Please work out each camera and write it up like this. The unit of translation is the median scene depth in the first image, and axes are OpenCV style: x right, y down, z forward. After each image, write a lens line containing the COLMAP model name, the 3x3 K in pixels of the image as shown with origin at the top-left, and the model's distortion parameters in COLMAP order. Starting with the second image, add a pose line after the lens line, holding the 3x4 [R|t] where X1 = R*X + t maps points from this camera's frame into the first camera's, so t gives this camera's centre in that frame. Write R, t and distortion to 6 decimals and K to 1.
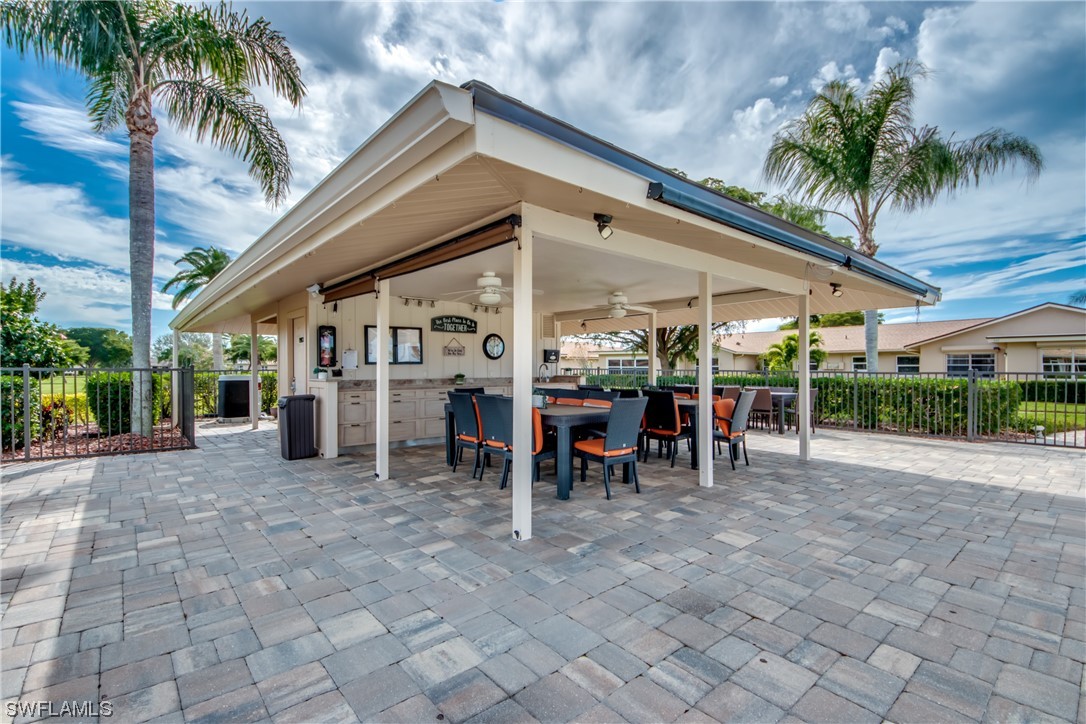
lens RADIAL K [[455.9, 0, 543.5], [0, 455.9, 363.1], [0, 0, 1]] dist [0.037201, -0.027677]
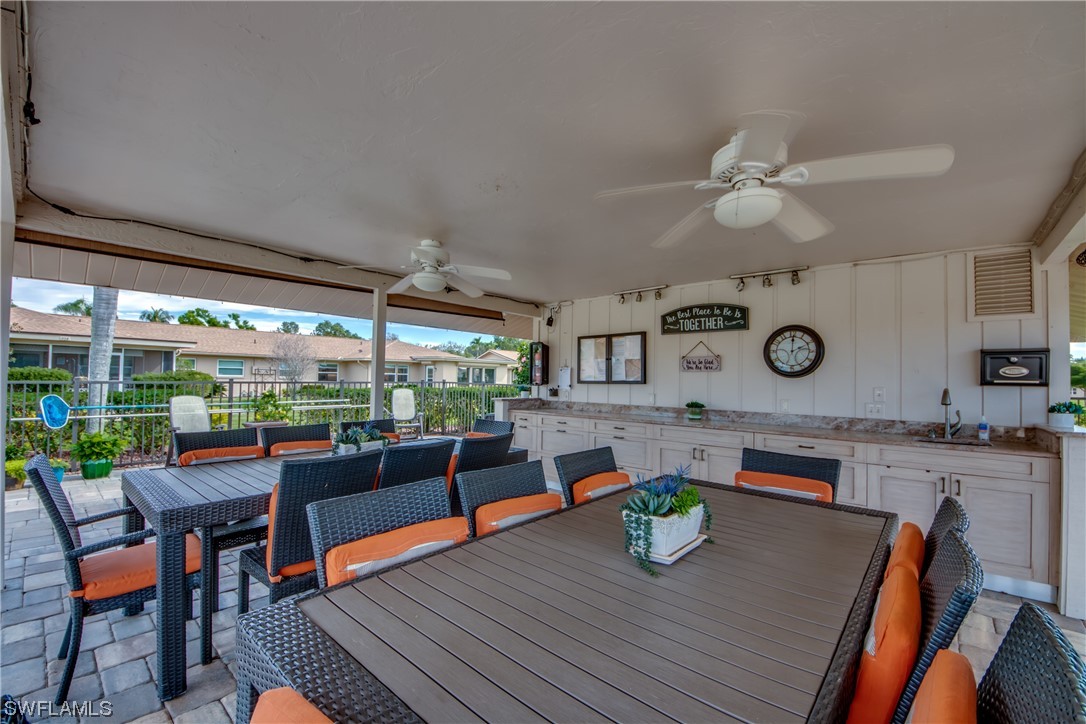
lens RADIAL K [[455.9, 0, 543.5], [0, 455.9, 363.1], [0, 0, 1]] dist [0.037201, -0.027677]
pose [[0.110313, -0.028250, -0.993495, 0.380889], [-0.002156, 0.999587, -0.028662, -0.009120], [0.993895, 0.005304, 0.110207, 0.733423]]
